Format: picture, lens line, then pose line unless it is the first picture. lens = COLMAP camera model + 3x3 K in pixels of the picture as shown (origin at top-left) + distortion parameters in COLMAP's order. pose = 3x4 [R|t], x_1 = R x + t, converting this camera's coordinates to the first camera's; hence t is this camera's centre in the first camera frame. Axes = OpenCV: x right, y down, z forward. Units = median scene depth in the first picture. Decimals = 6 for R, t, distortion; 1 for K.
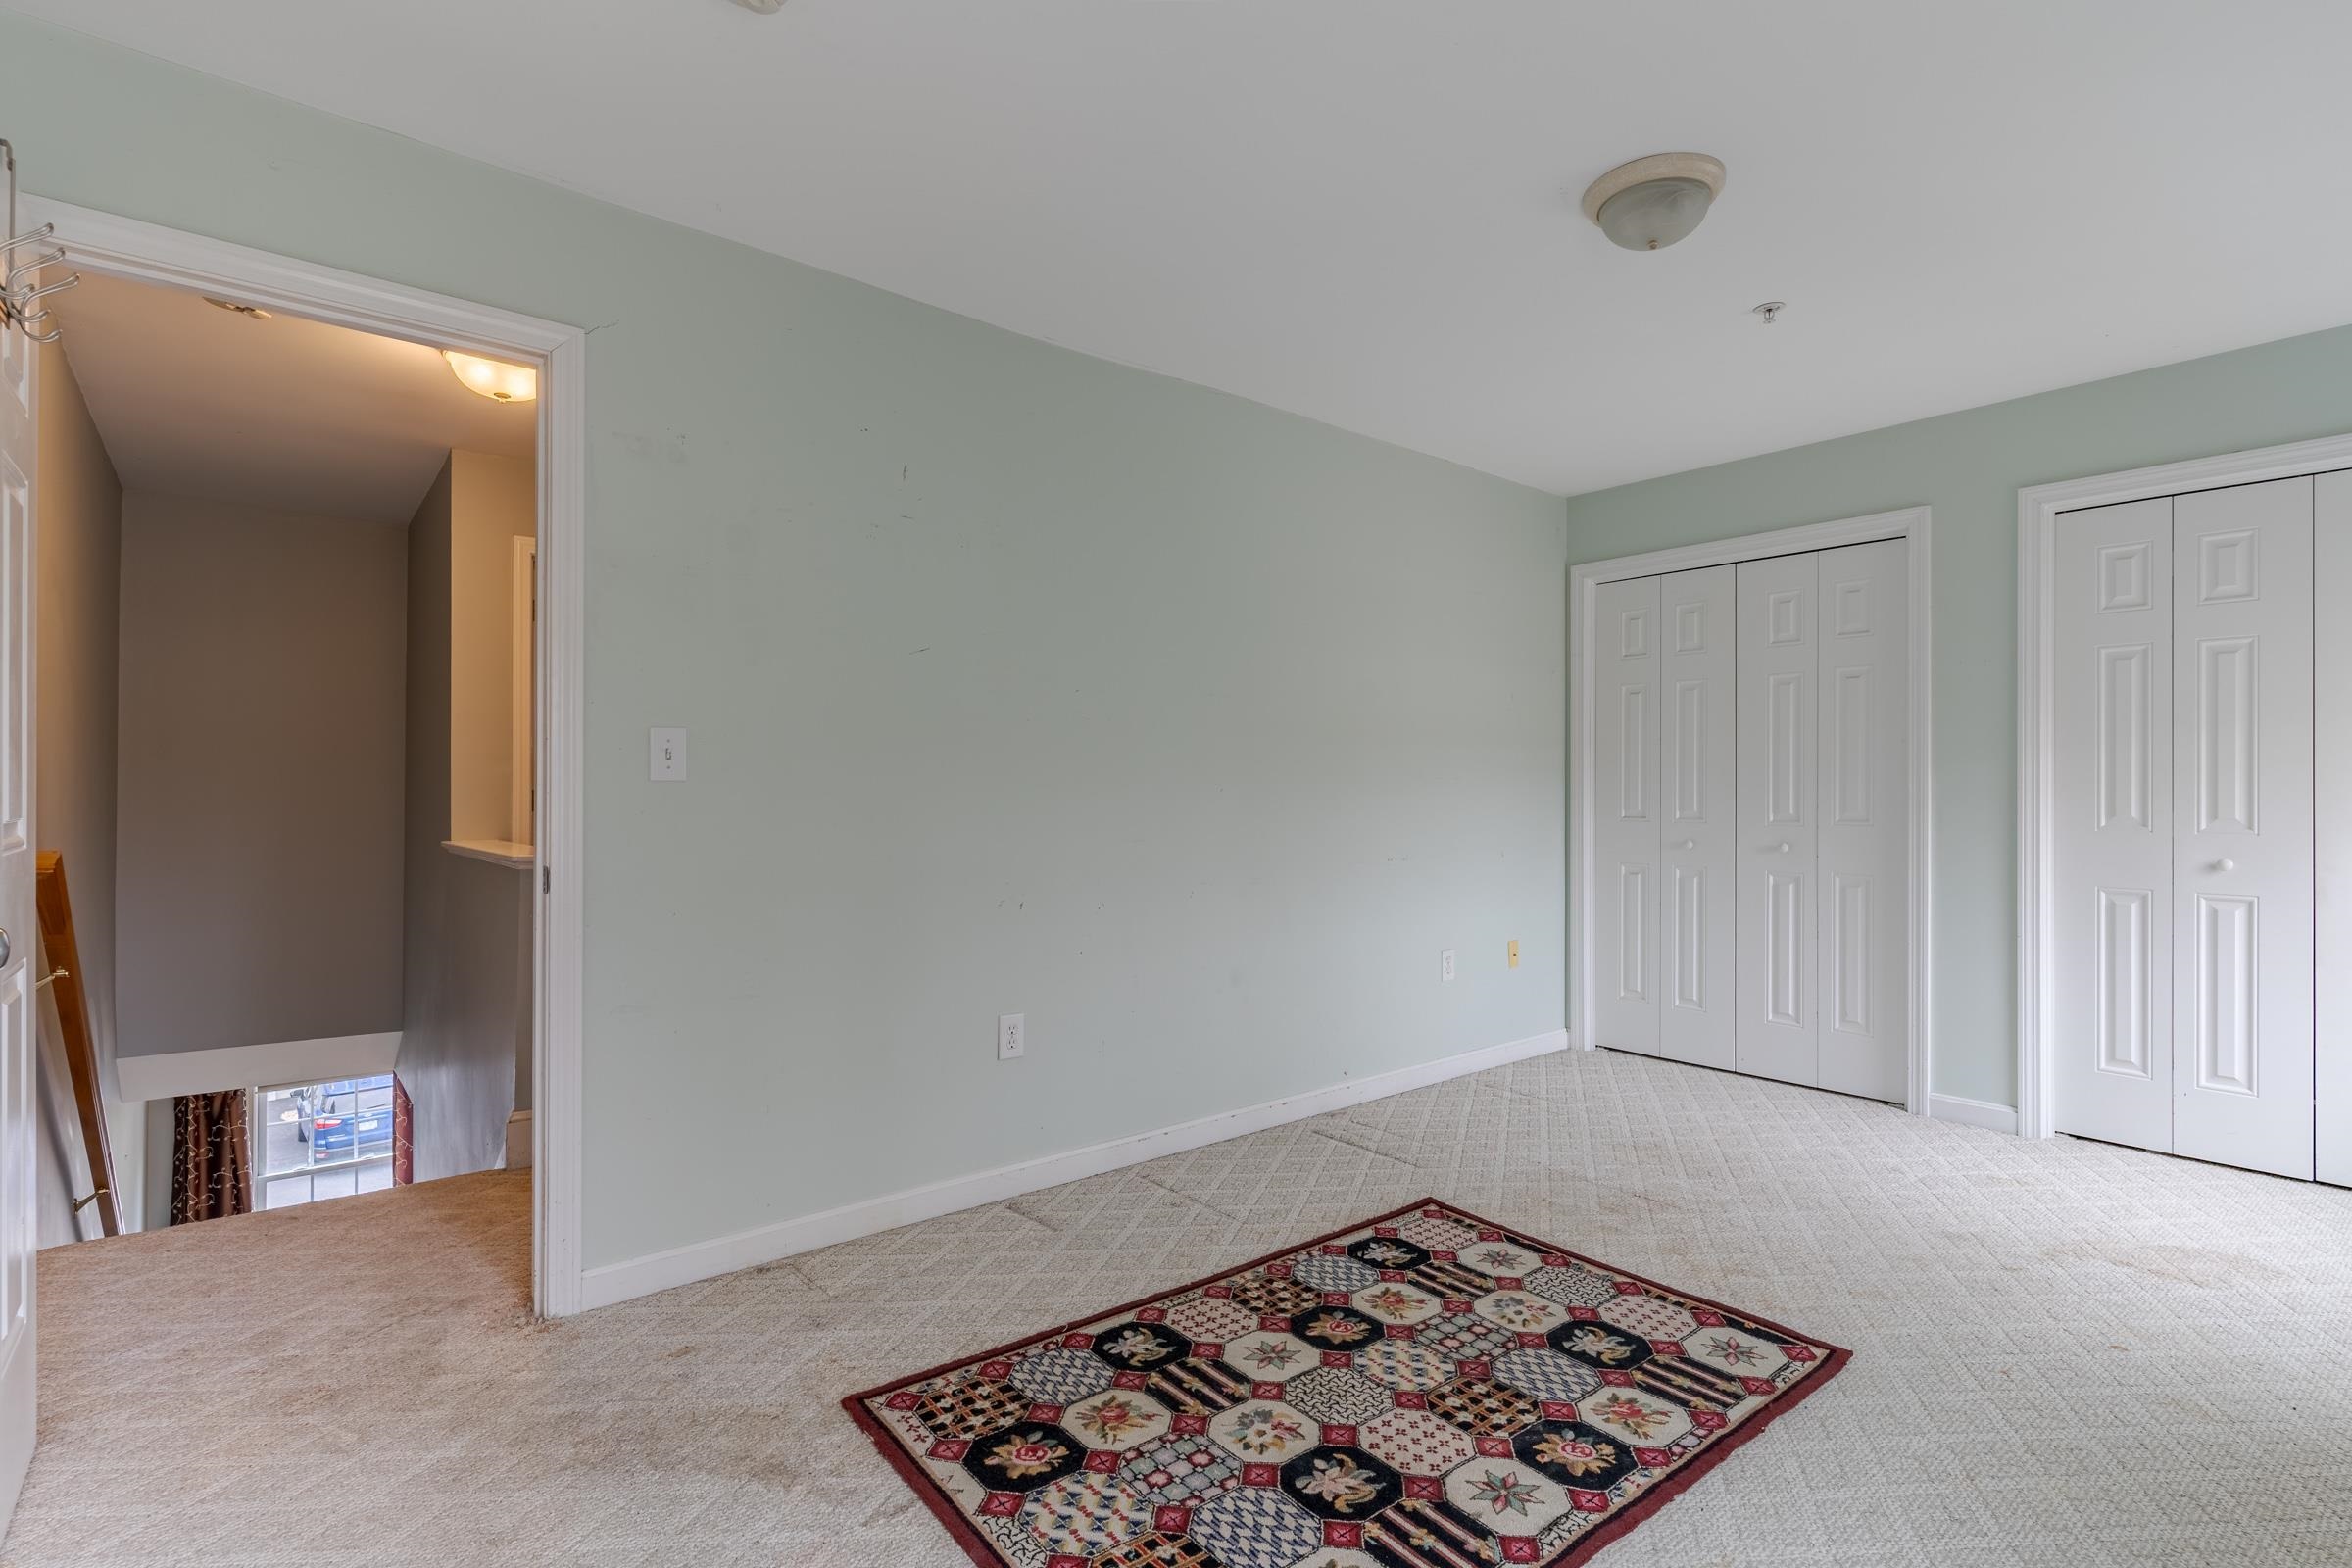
lens RADIAL K [[1125.3, 0, 1175.9], [0, 1125.3, 786.1], [0, 0, 1]] dist [0.002921, -0.000669]
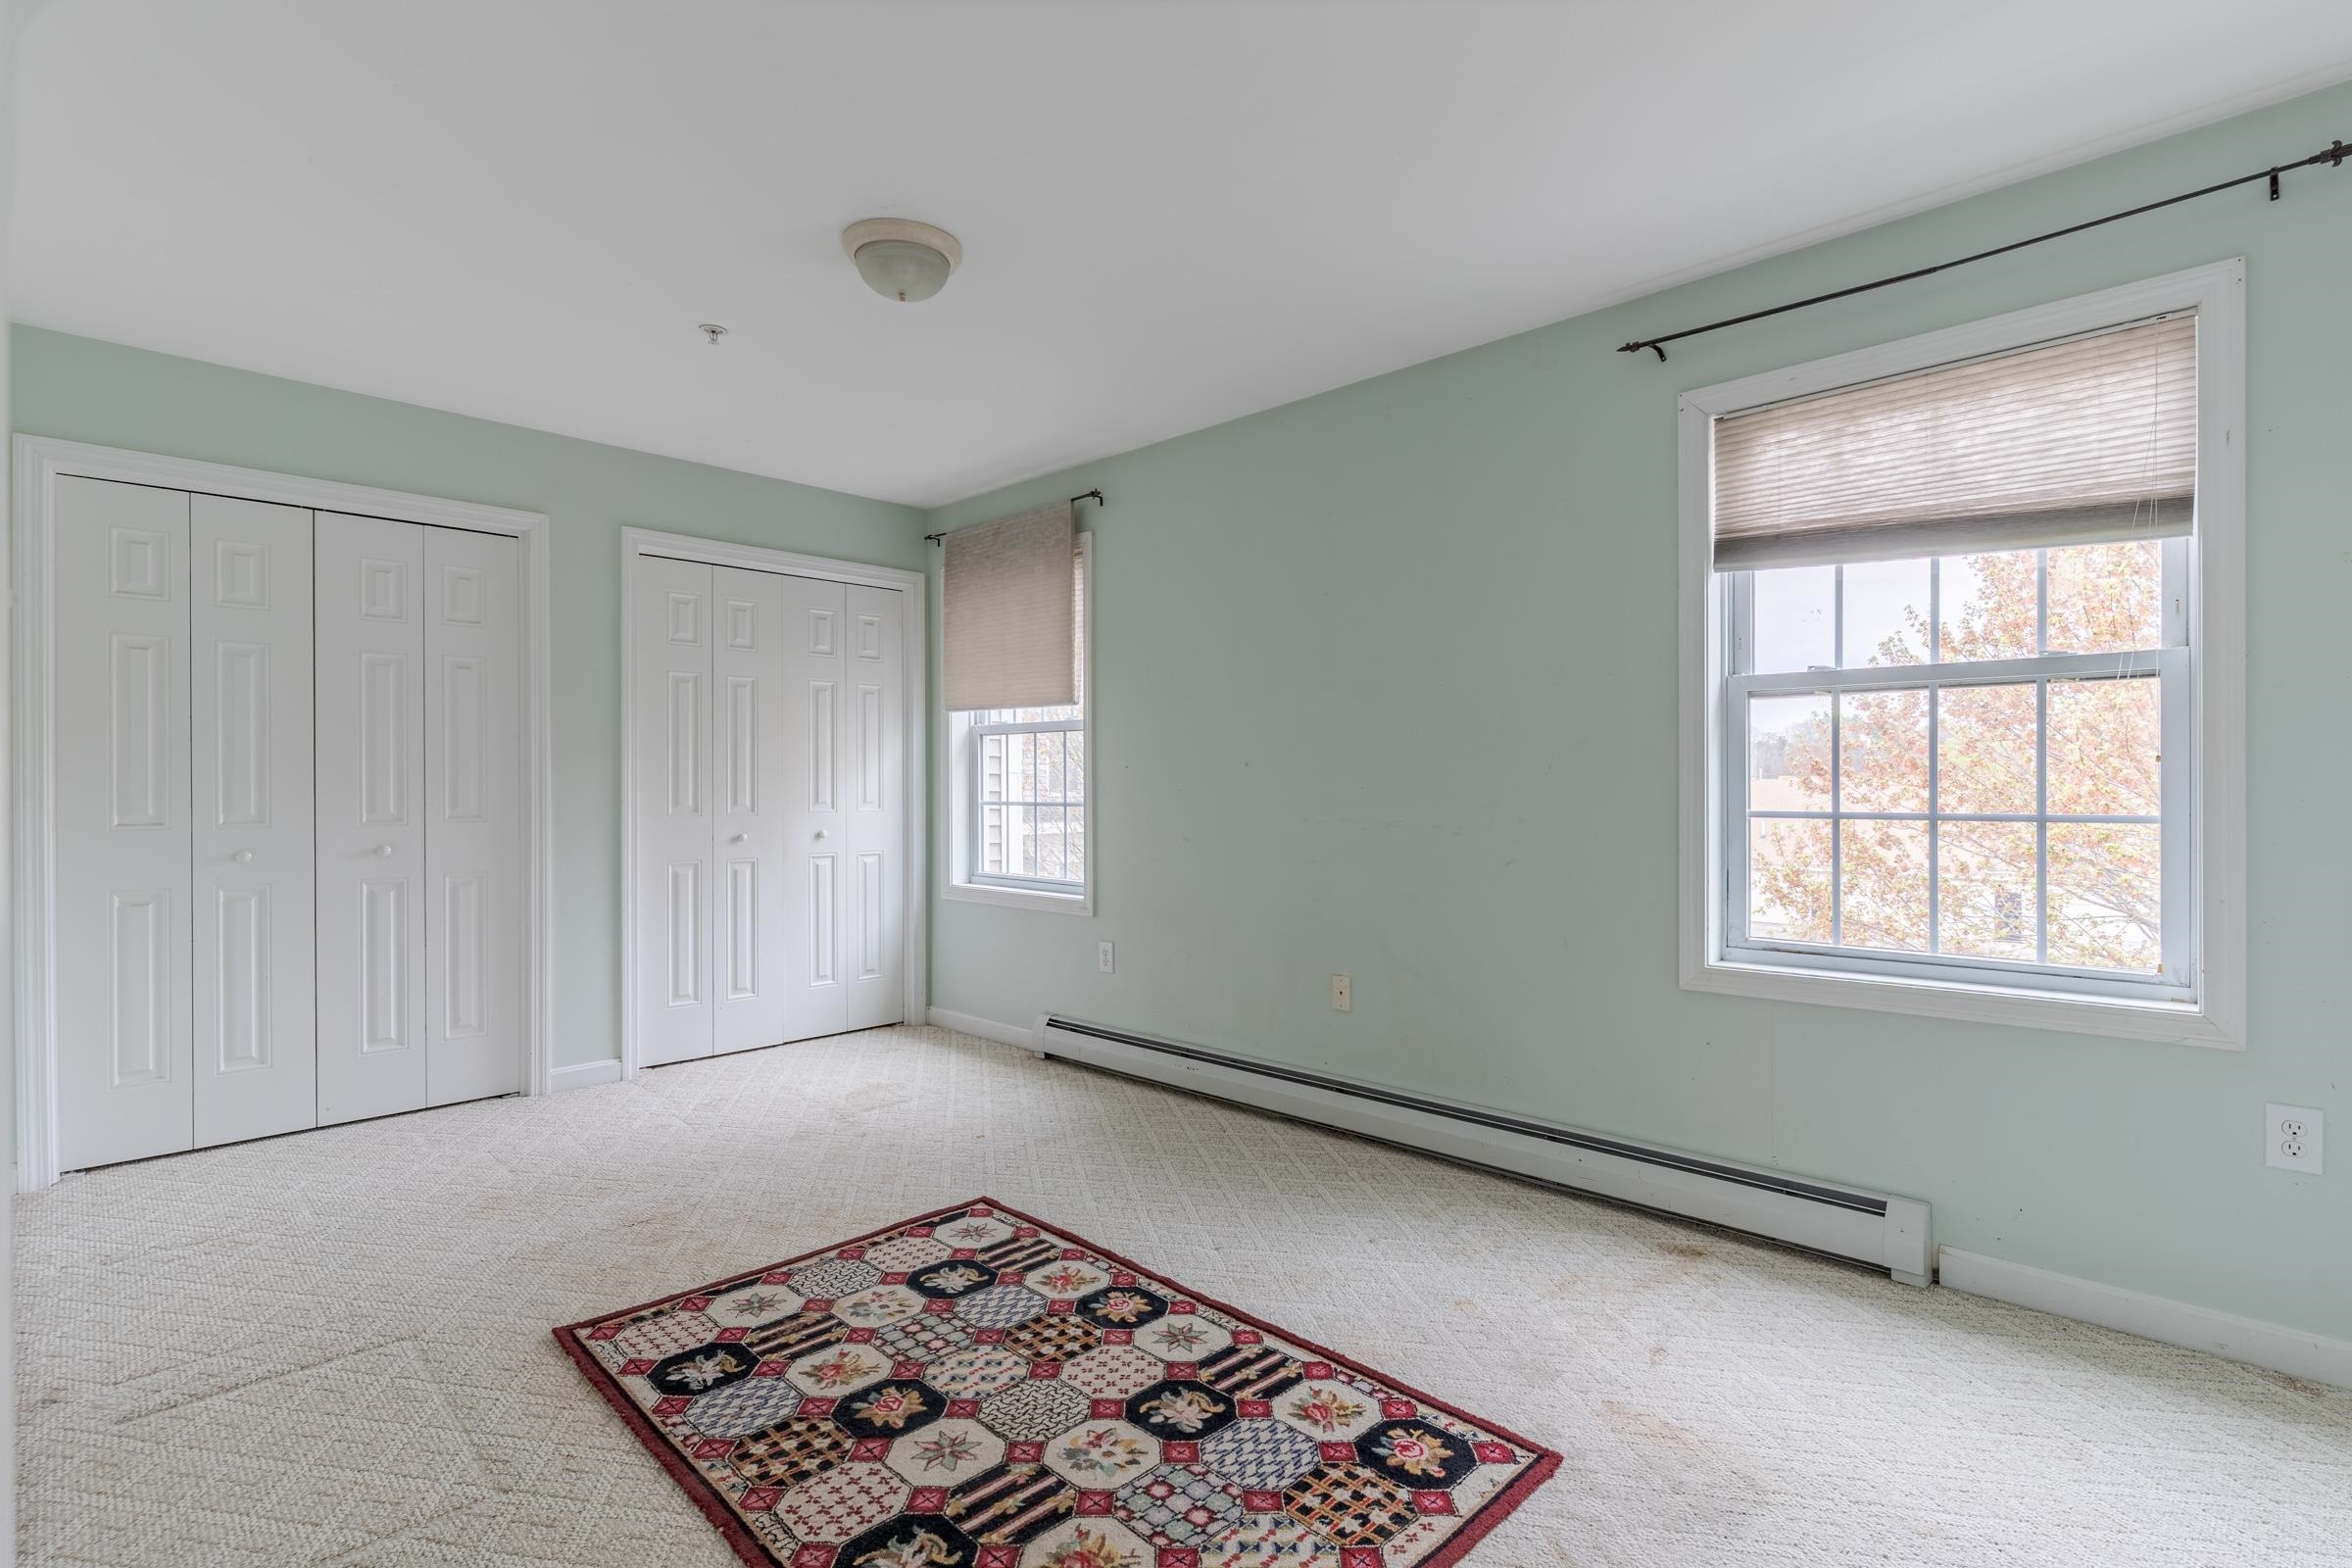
lens RADIAL K [[1125.3, 0, 1175.9], [0, 1125.3, 786.1], [0, 0, 1]] dist [0.002921, -0.000669]
pose [[-0.116469, -0.003474, 0.993188, -0.744935], [-0.000620, 0.999994, 0.003425, 0.000896], [-0.993194, -0.000217, -0.116471, 0.889179]]
